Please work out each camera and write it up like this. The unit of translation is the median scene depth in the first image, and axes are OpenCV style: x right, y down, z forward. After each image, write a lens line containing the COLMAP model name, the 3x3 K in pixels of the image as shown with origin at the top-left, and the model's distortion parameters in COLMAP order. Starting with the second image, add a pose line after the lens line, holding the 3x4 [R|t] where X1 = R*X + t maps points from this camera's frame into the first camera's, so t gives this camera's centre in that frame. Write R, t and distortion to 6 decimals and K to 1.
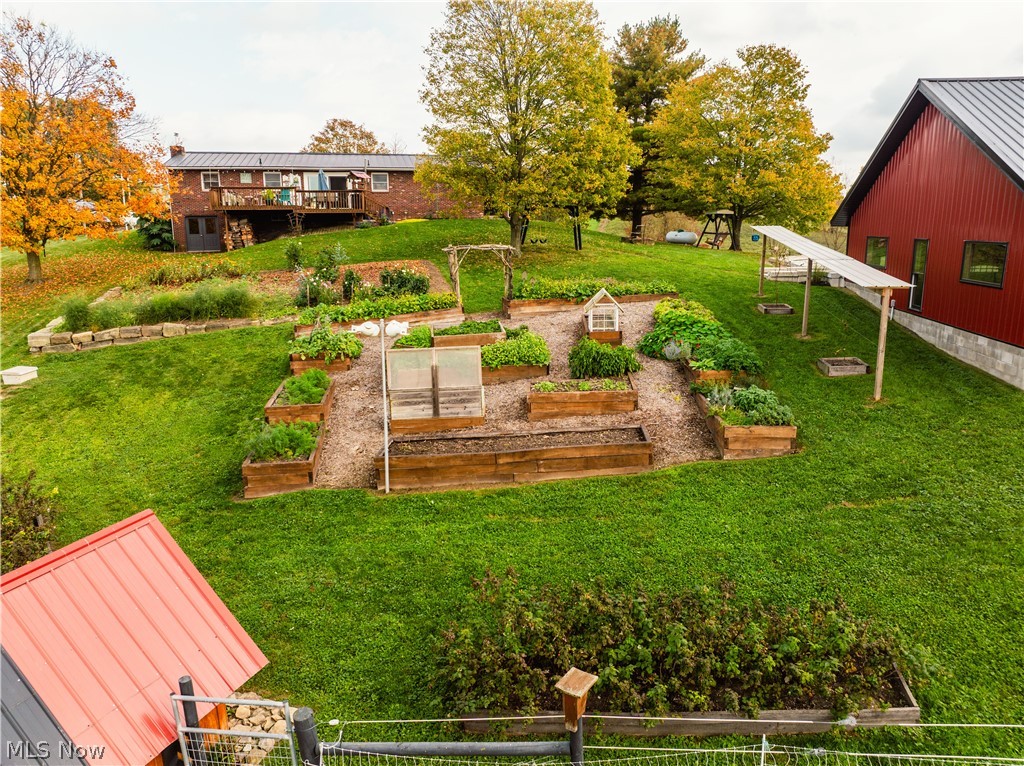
lens RADIAL K [[718.9, 0, 516.6], [0, 718.9, 381.7], [0, 0, 1]] dist [-0.042017, 0.004149]
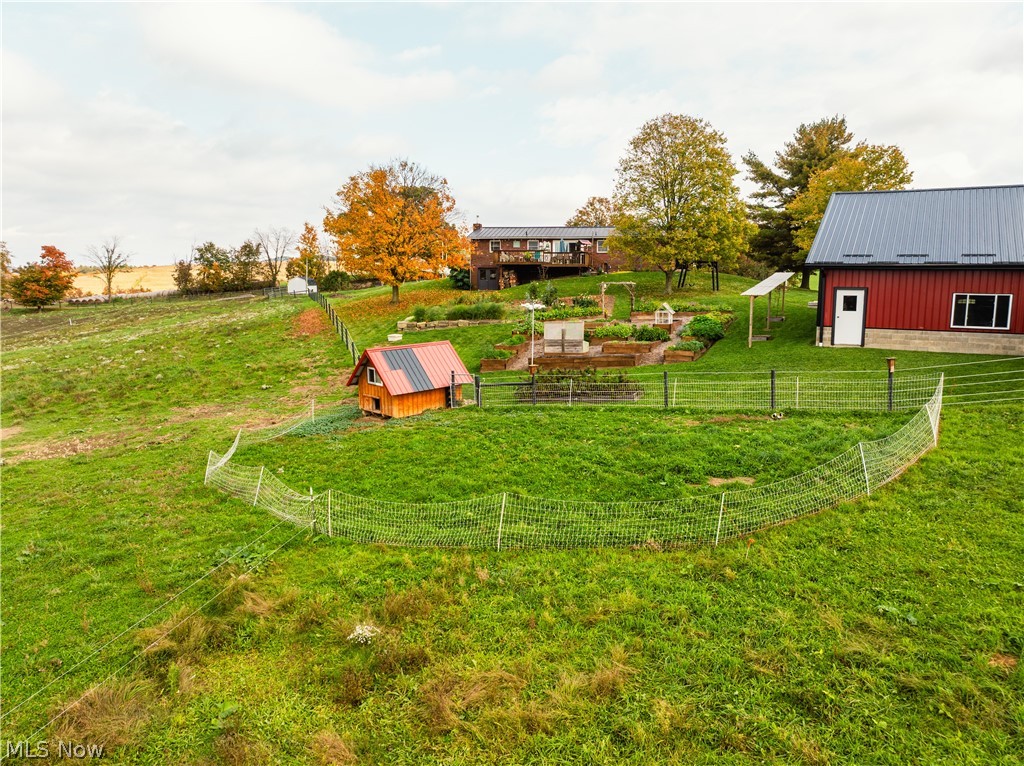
lens RADIAL K [[718.9, 0, 516.6], [0, 718.9, 381.7], [0, 0, 1]] dist [-0.042017, 0.004149]
pose [[0.925918, 0.059594, -0.372993, 0.244927], [-0.088844, 0.994132, -0.061712, 0.119724], [0.367127, 0.090278, 0.925780, -0.464786]]
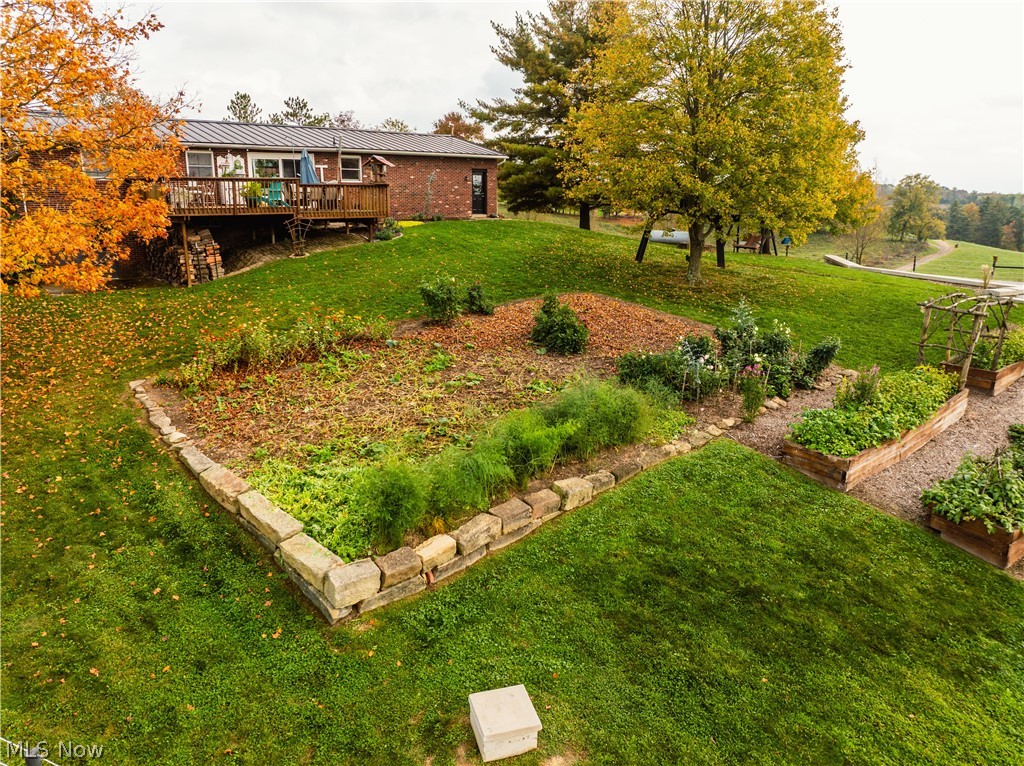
lens RADIAL K [[718.9, 0, 516.6], [0, 718.9, 381.7], [0, 0, 1]] dist [-0.042017, 0.004149]
pose [[0.887449, -0.114378, 0.446488, -0.448359], [0.100962, 0.993434, 0.053816, -0.109638], [-0.449712, -0.002680, 0.893170, 0.355070]]
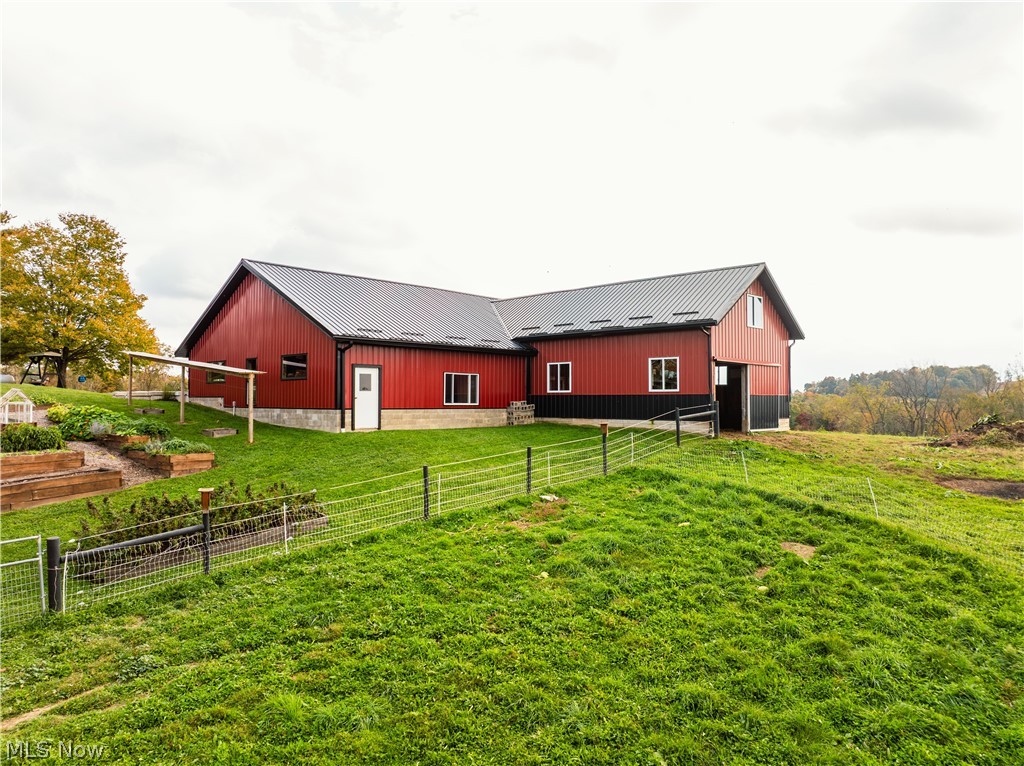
lens RADIAL K [[718.9, 0, 516.6], [0, 718.9, 381.7], [0, 0, 1]] dist [-0.042017, 0.004149]
pose [[0.585365, 0.025086, 0.810382, -0.168273], [0.169083, 0.973767, -0.152277, 0.088044], [-0.792943, 0.226159, 0.565768, -0.156524]]
